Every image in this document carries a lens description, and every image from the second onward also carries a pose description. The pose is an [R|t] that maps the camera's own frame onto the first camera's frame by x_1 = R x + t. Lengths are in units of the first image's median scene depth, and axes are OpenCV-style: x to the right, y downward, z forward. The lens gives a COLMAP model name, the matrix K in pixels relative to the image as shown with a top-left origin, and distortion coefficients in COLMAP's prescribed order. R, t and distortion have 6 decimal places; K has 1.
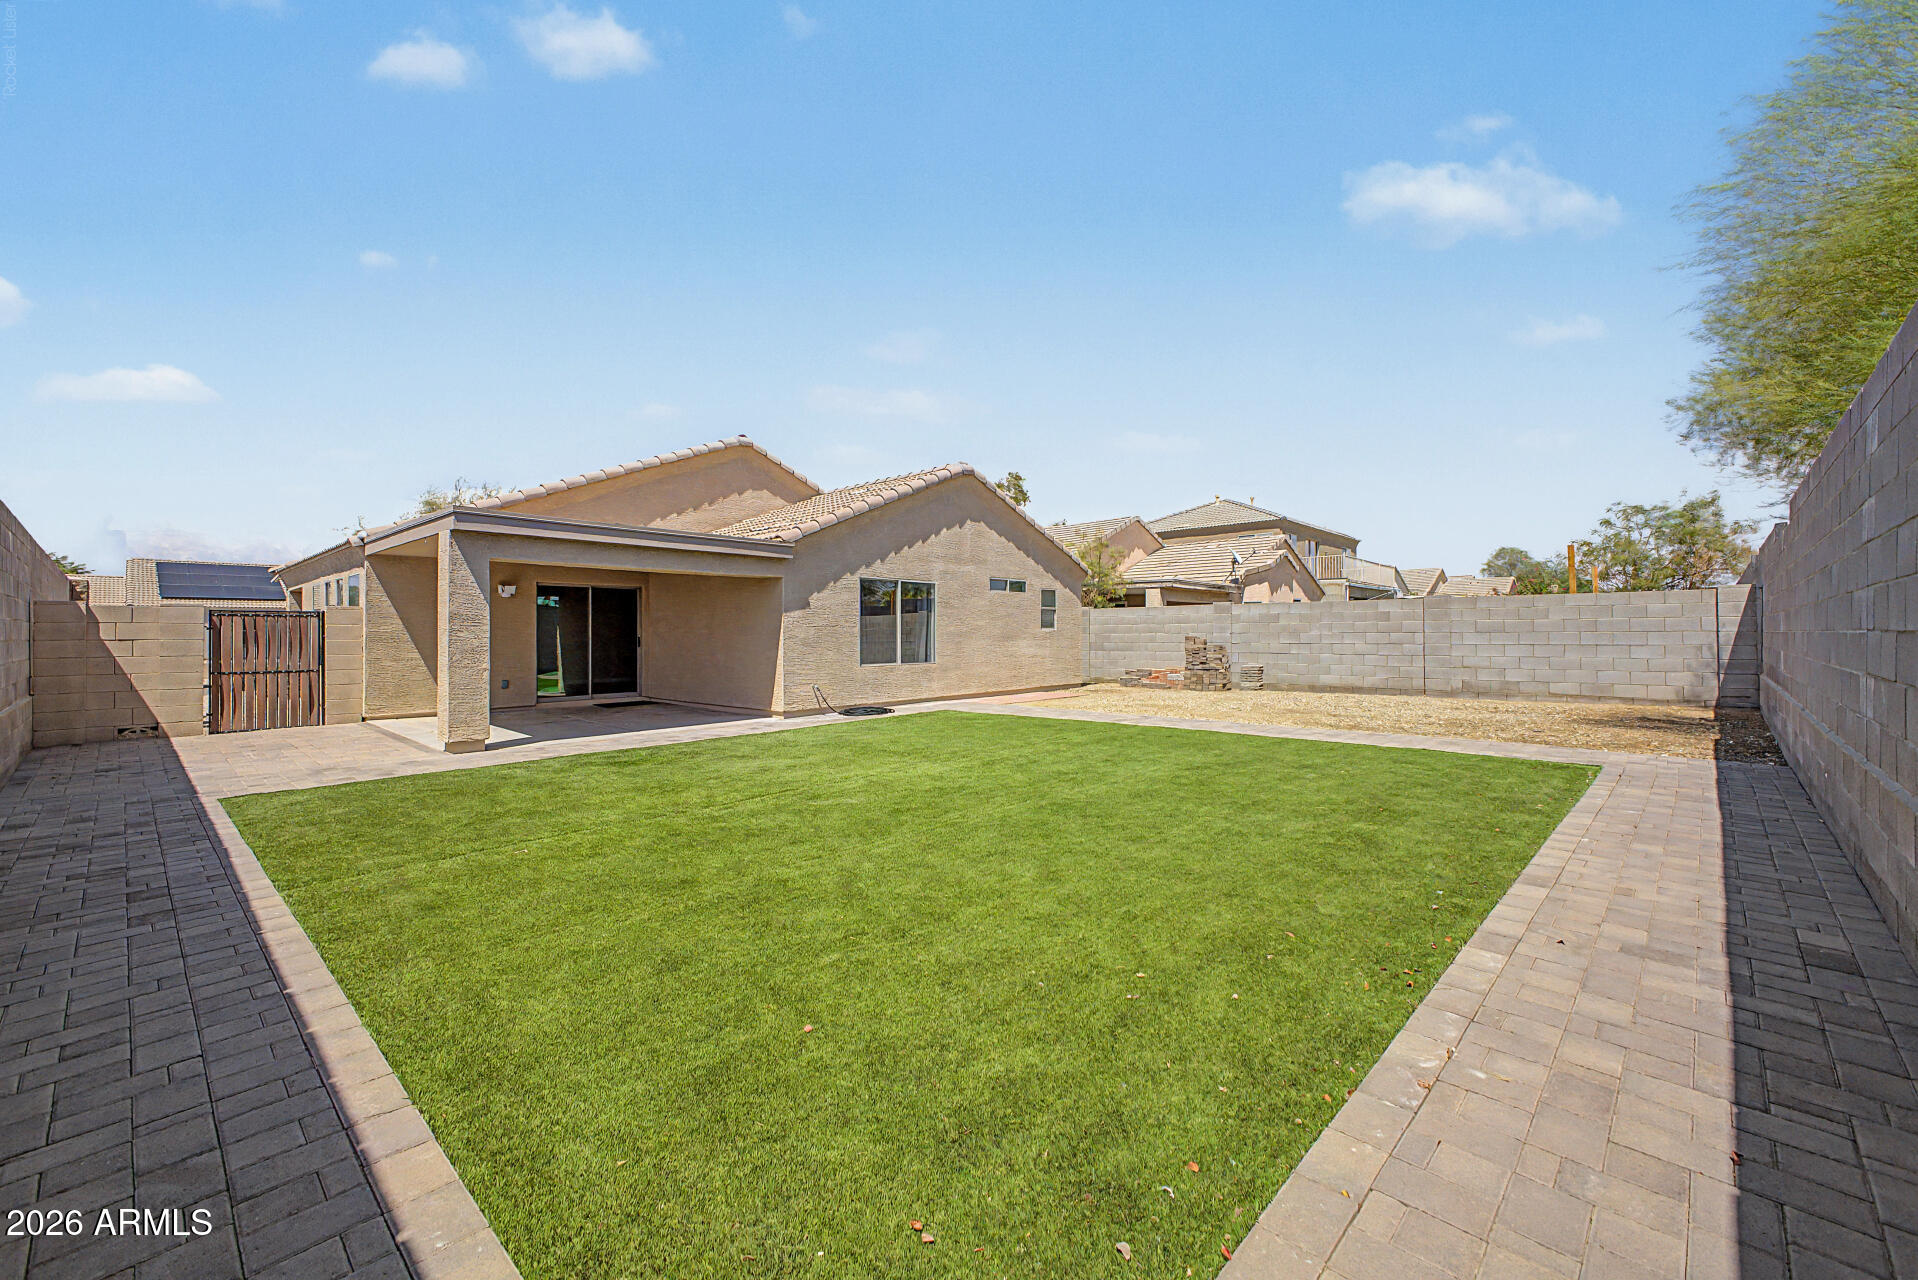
lens RADIAL K [[757.4, 0, 962.4], [0, 757.4, 637.4], [0, 0, 1]] dist [-0.002473, -0.002616]
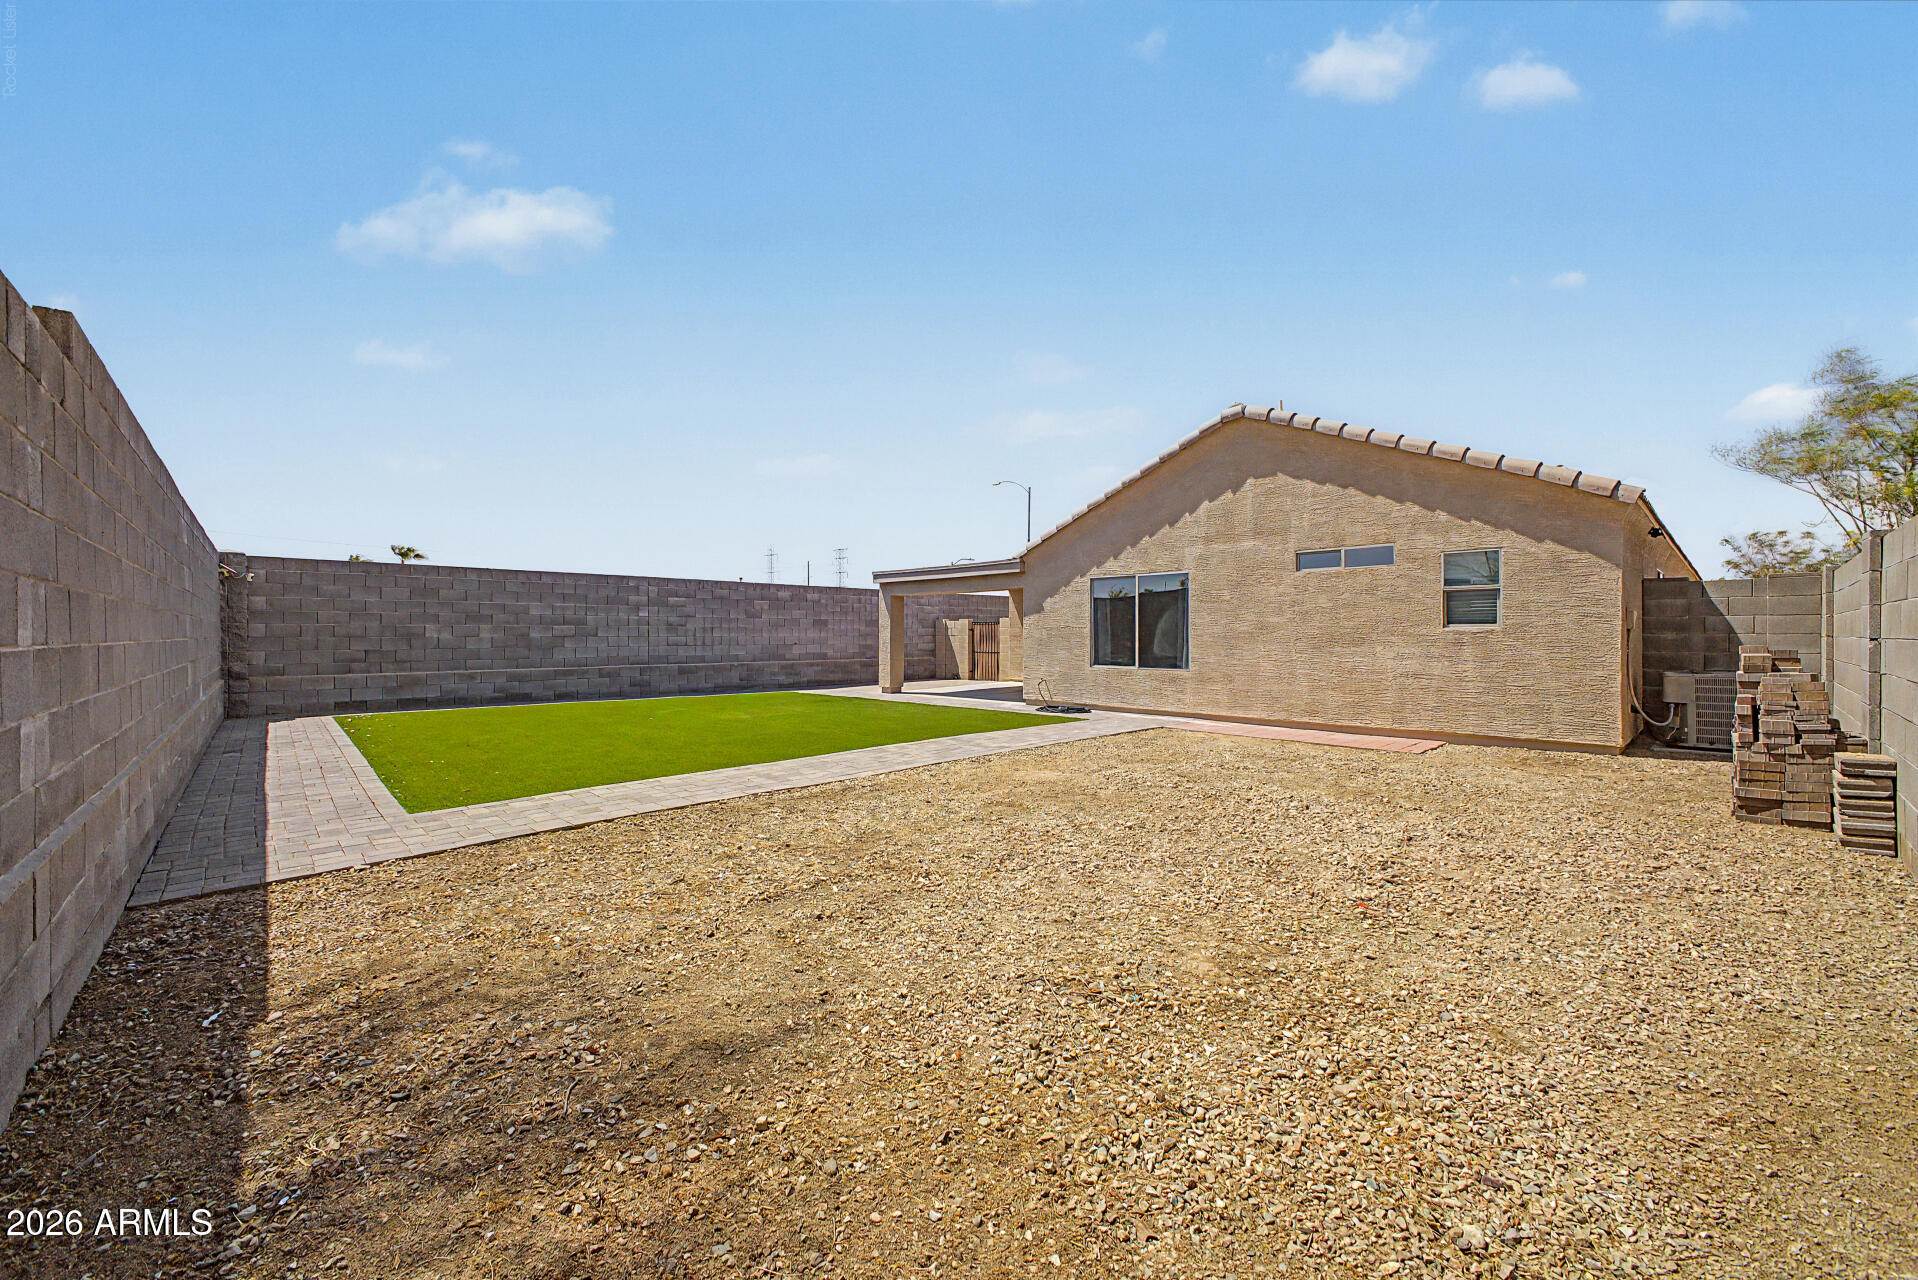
lens RADIAL K [[757.4, 0, 960.6], [0, 757.4, 639.1], [0, 0, 1]] dist [-0.002473, -0.002616]
pose [[-0.045785, 0.016157, -0.998821, 0.780880], [0.006706, 0.999852, 0.015866, -0.014618], [0.998929, -0.005972, -0.045887, 0.785088]]
